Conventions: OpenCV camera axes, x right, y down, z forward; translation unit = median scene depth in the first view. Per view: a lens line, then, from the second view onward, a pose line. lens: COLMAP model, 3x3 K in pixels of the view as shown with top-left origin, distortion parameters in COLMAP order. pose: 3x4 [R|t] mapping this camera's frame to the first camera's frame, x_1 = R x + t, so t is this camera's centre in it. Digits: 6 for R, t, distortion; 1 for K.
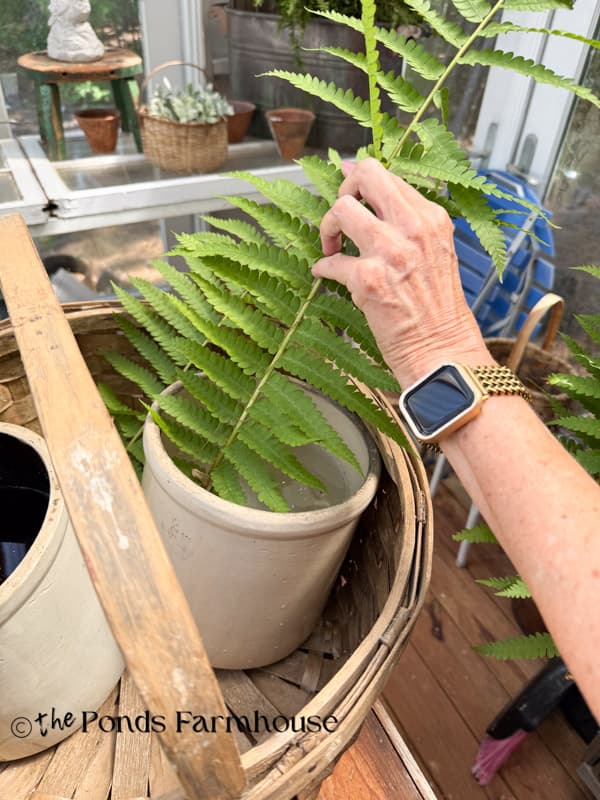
lens RADIAL K [[572.5, 0, 300.7], [0, 572.5, 400.2], [0, 0, 1]] dist [-0.002302, -0.002753]
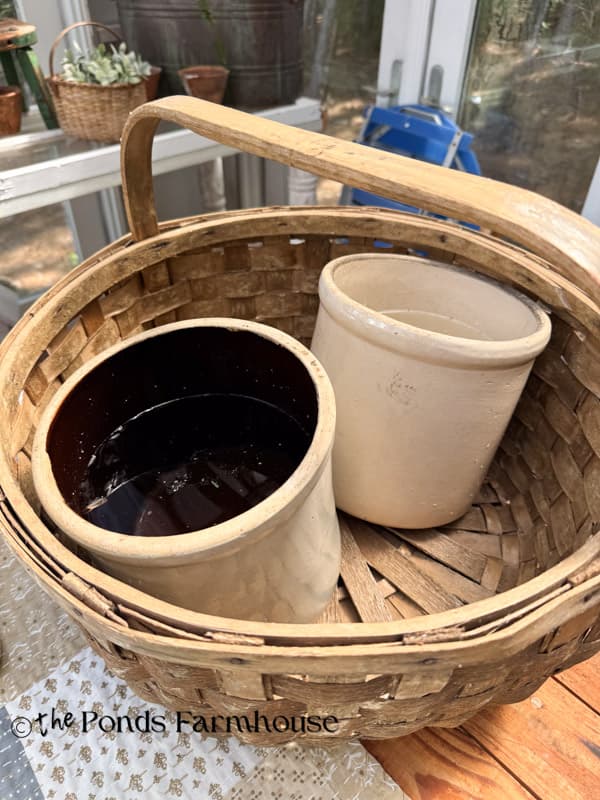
lens RADIAL K [[572.5, 0, 299.8], [0, 572.5, 400.4], [0, 0, 1]] dist [-0.002302, -0.002753]
pose [[0.962149, -0.204165, 0.180516, -0.166121], [0.200089, 0.978932, 0.040703, 0.050406], [-0.185023, -0.003043, 0.982729, 0.006001]]
